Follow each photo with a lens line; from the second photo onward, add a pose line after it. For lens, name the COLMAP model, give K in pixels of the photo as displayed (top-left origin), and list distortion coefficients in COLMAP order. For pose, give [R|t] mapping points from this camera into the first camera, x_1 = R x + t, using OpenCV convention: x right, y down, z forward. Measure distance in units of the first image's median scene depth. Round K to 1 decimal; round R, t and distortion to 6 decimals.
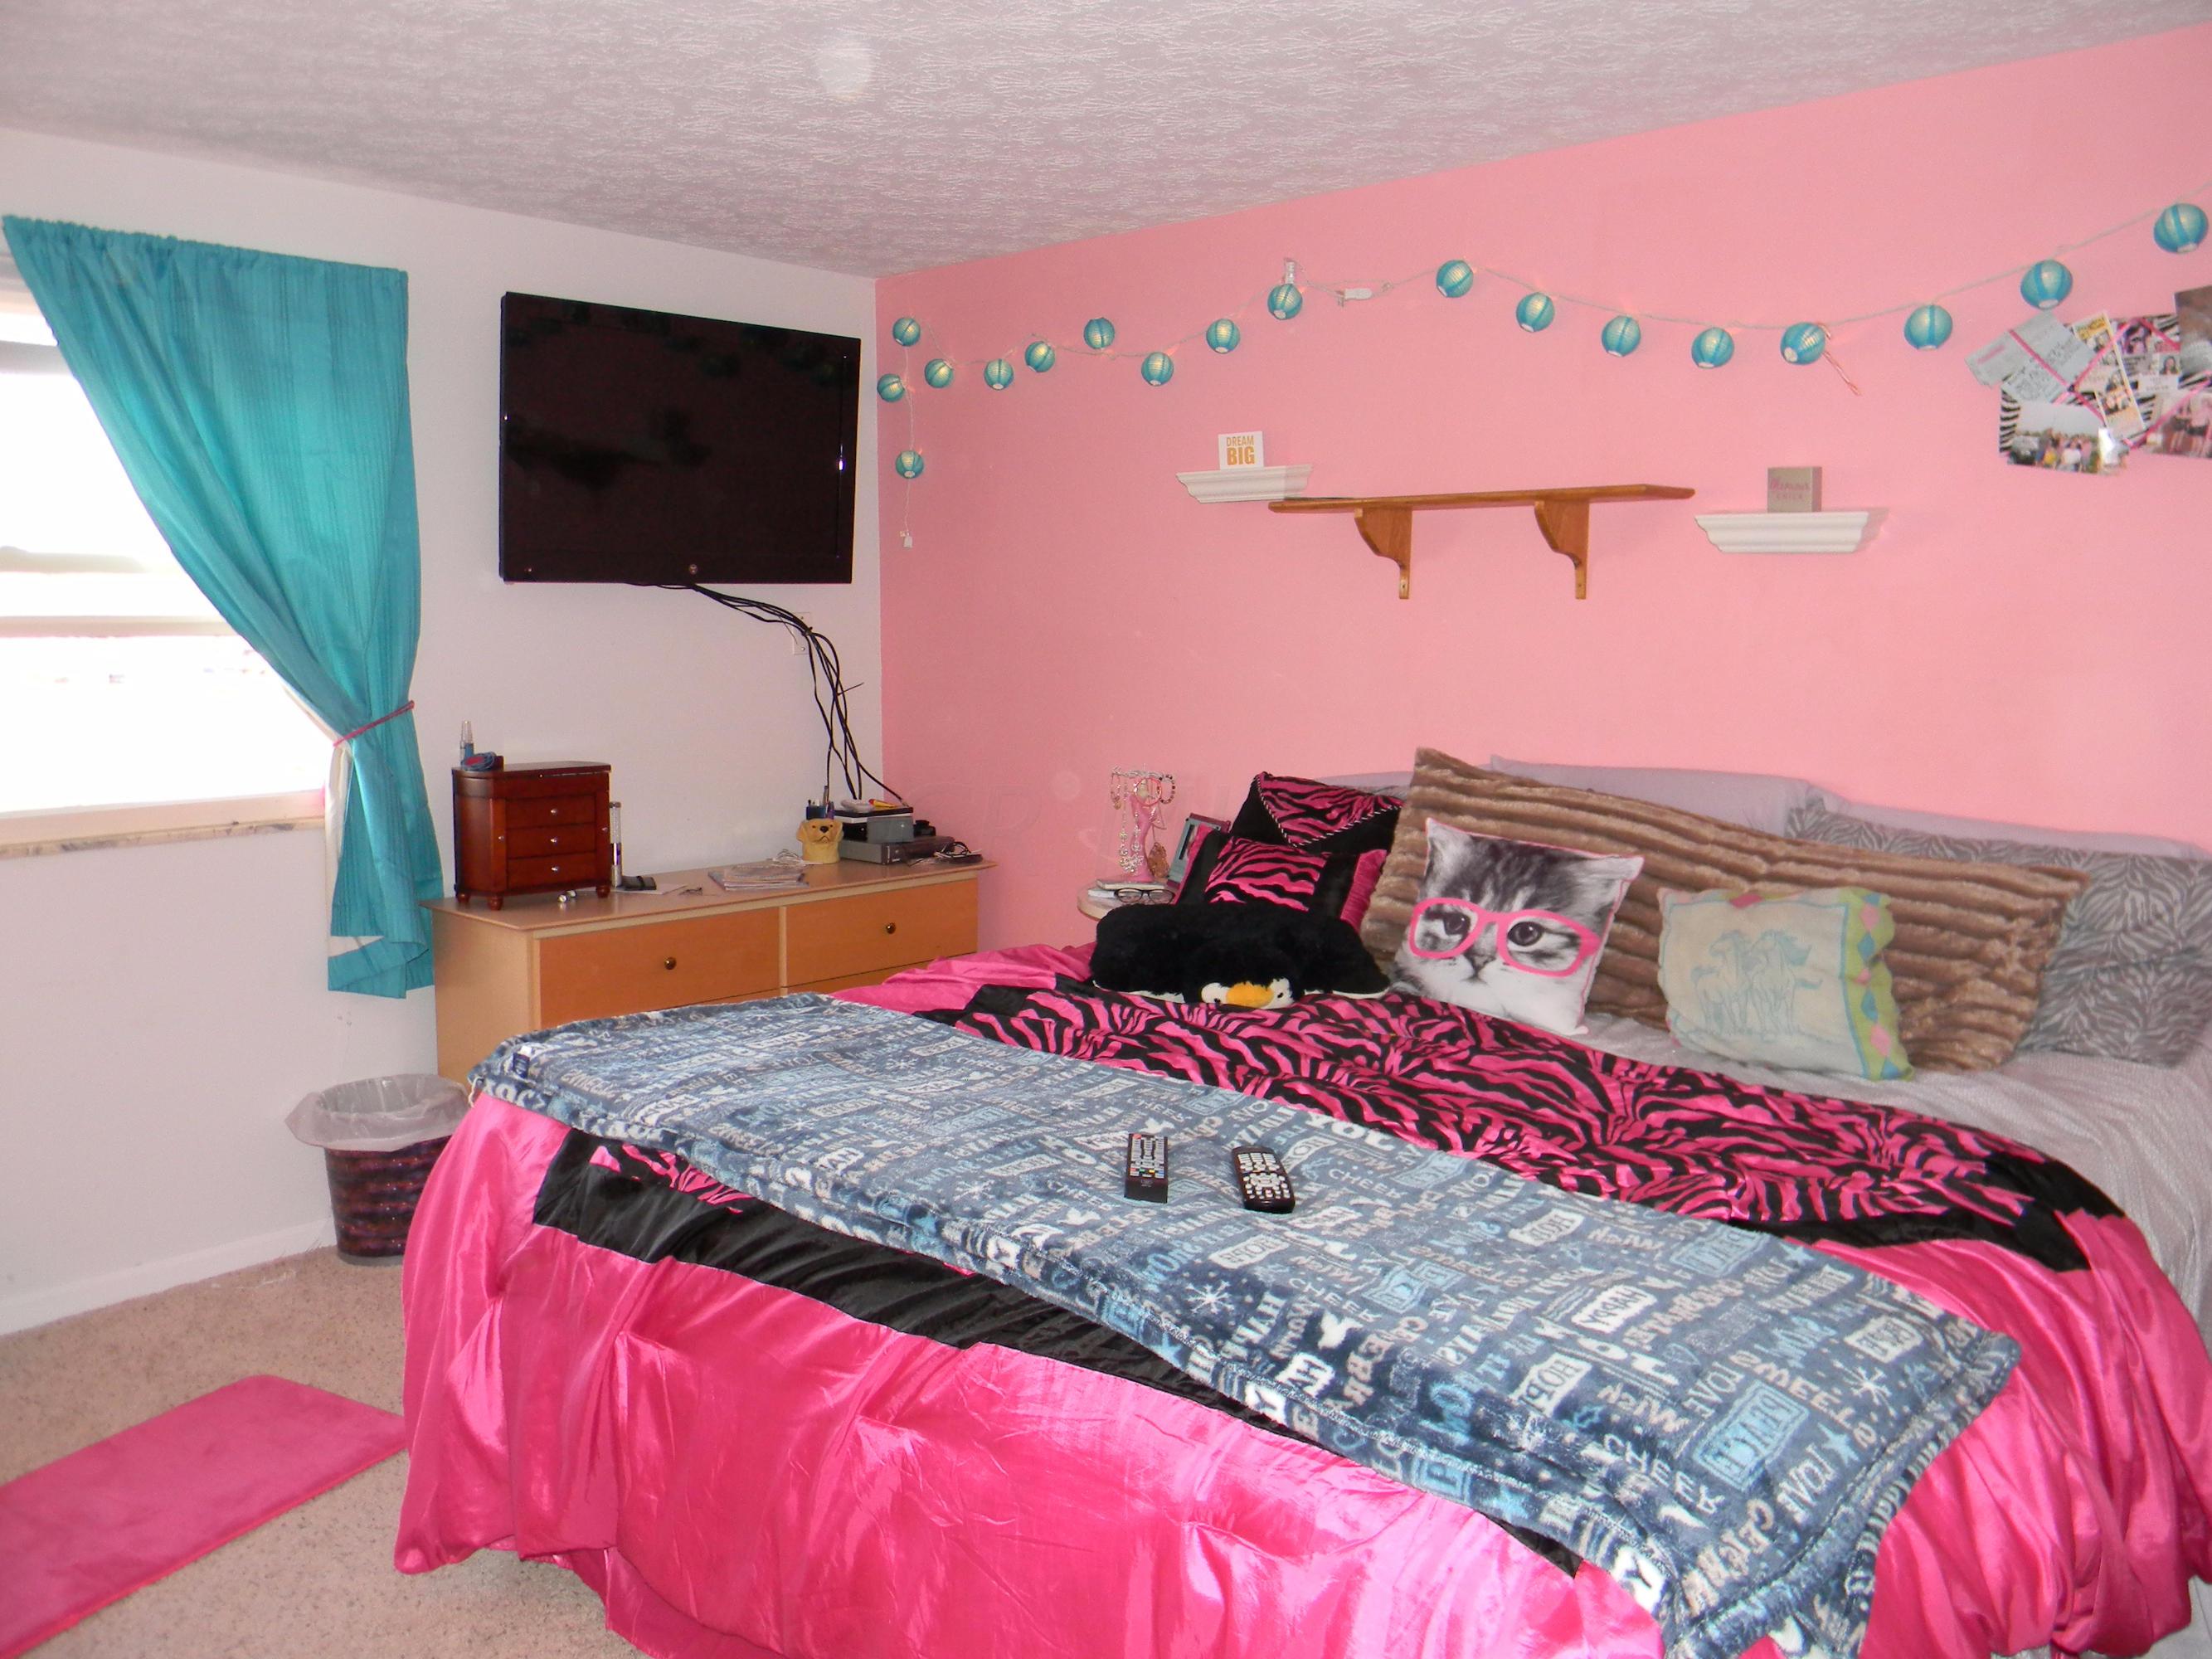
lens RADIAL K [[1763.6, 0, 1088.9], [0, 1763.6, 814.8], [0, 0, 1]] dist [0.004295, -0.019876]
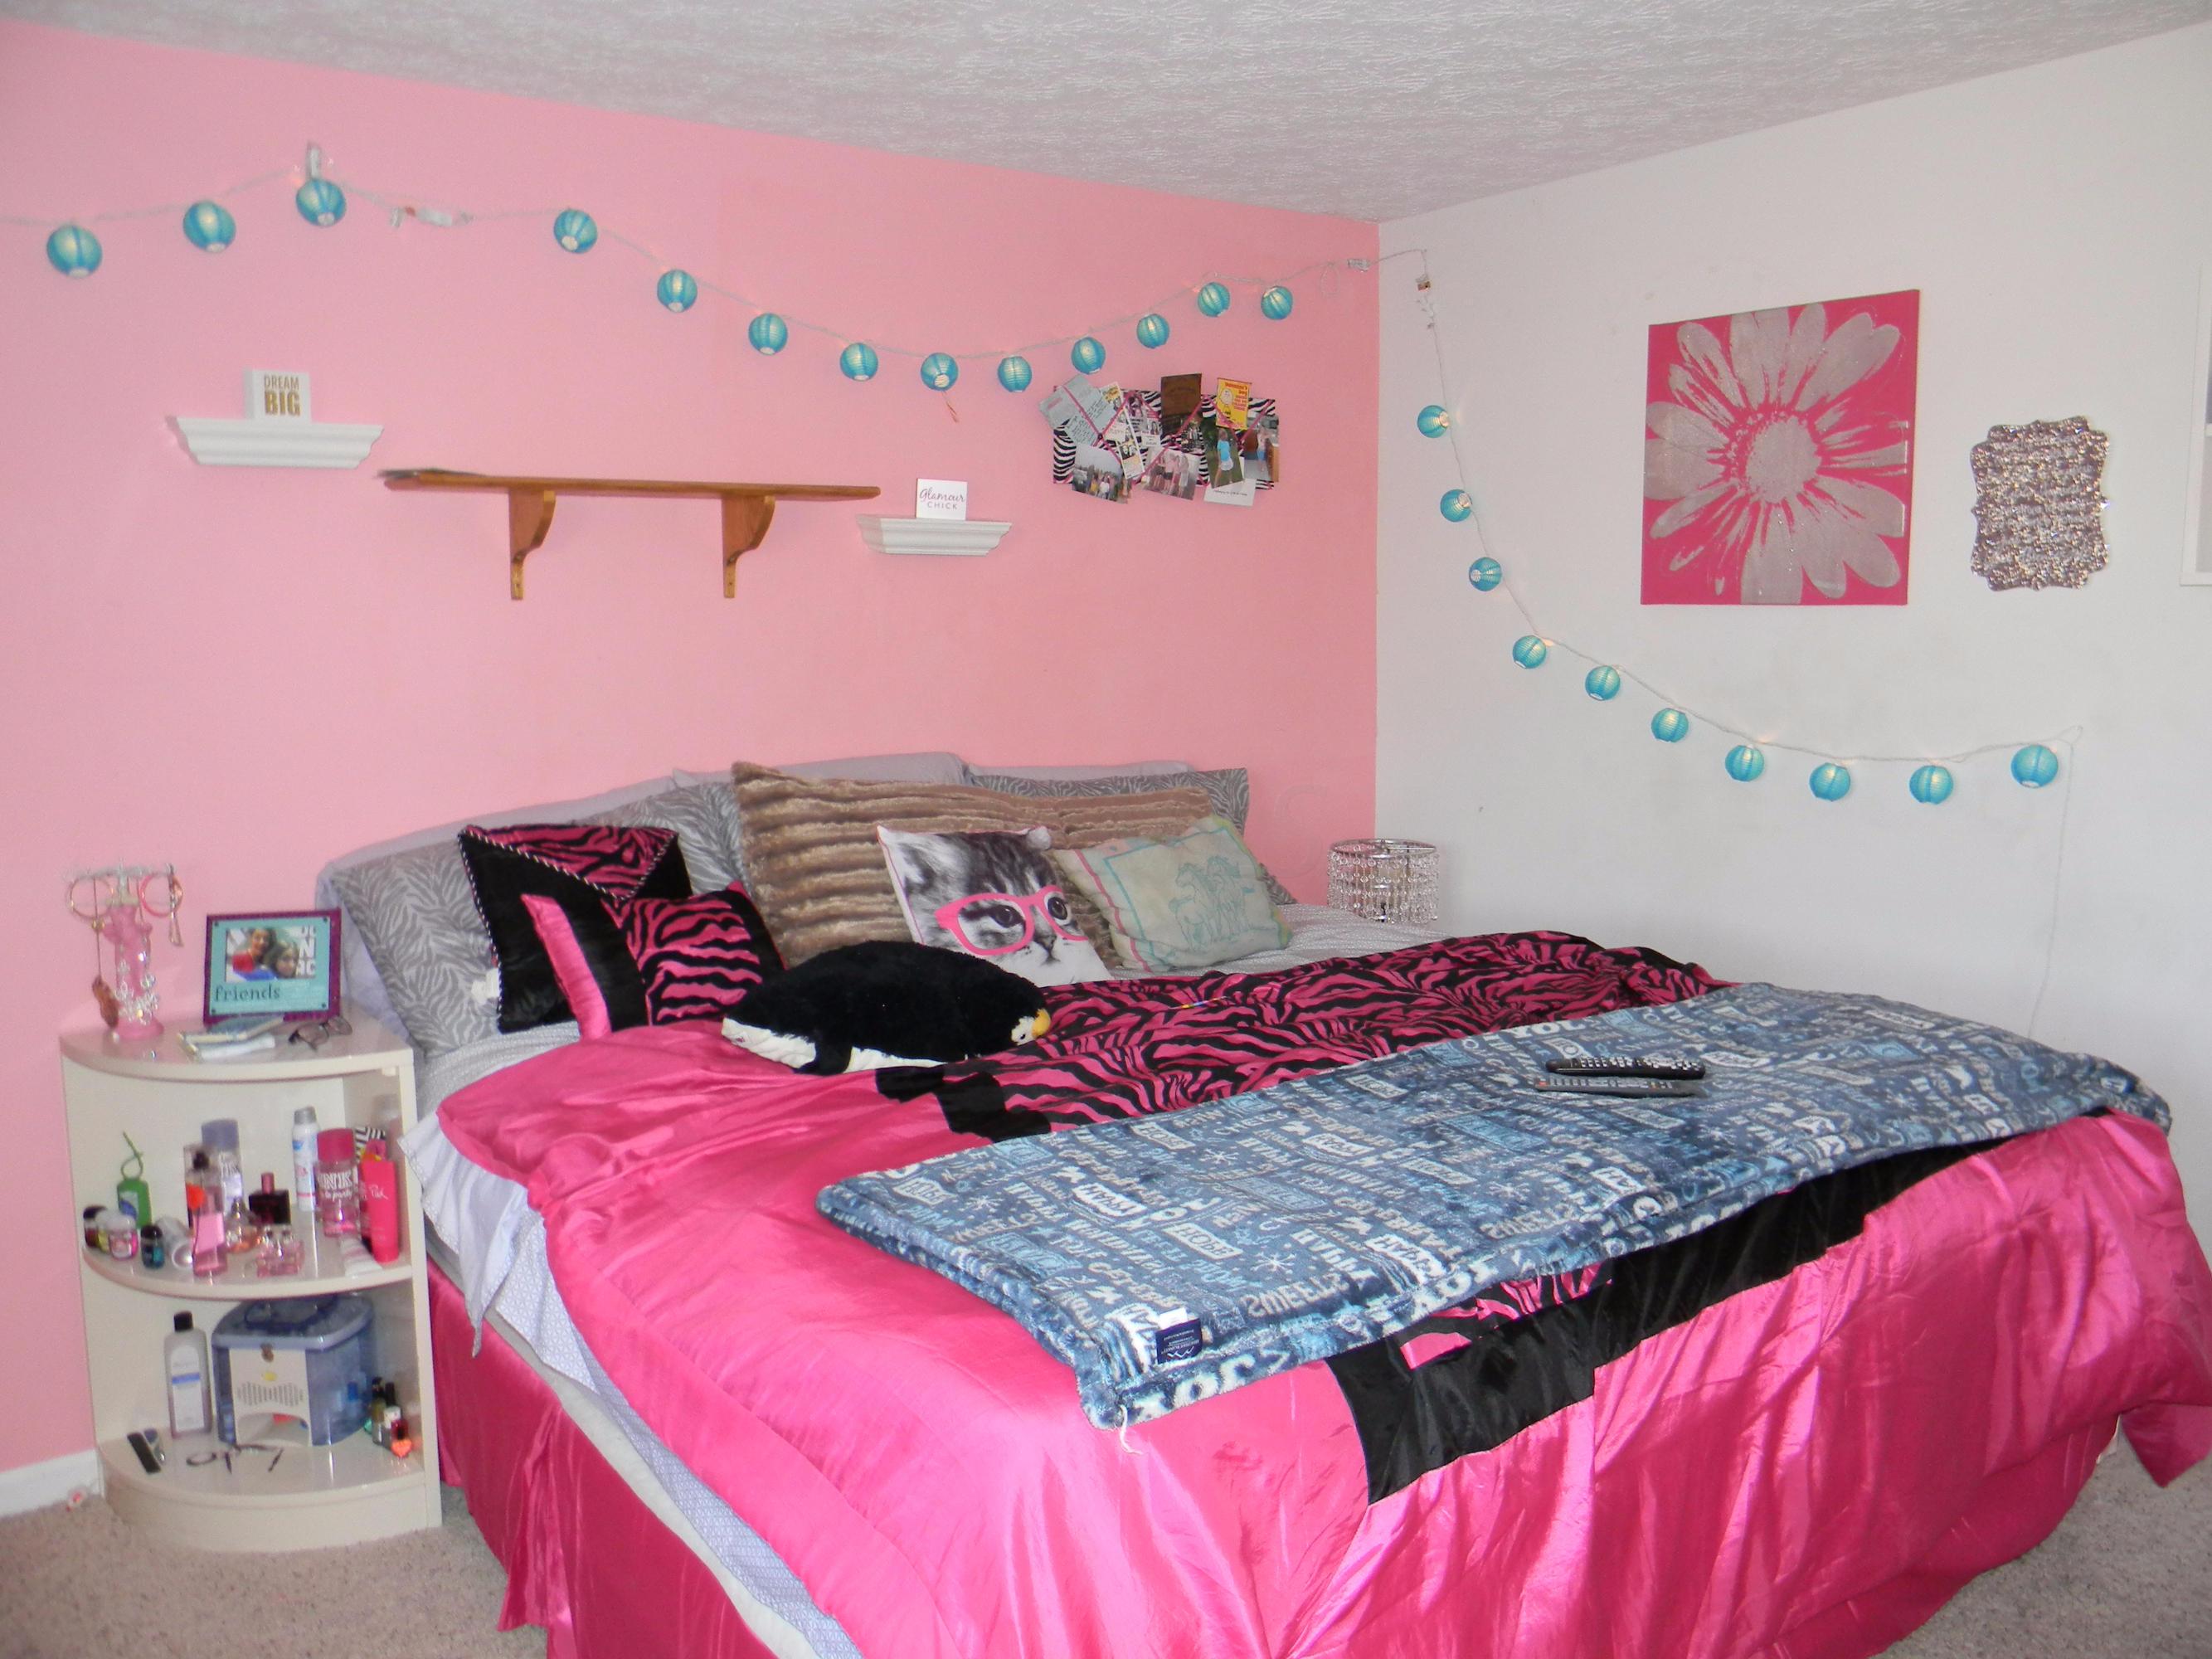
lens RADIAL K [[1763.6, 0, 1088.9], [0, 1763.6, 814.8], [0, 0, 1]] dist [0.004295, -0.019876]
pose [[0.195534, -0.124589, 0.972751, -0.787286], [0.129125, 0.986533, 0.100399, -0.094096], [-0.972159, 0.105975, 0.208988, 0.759072]]
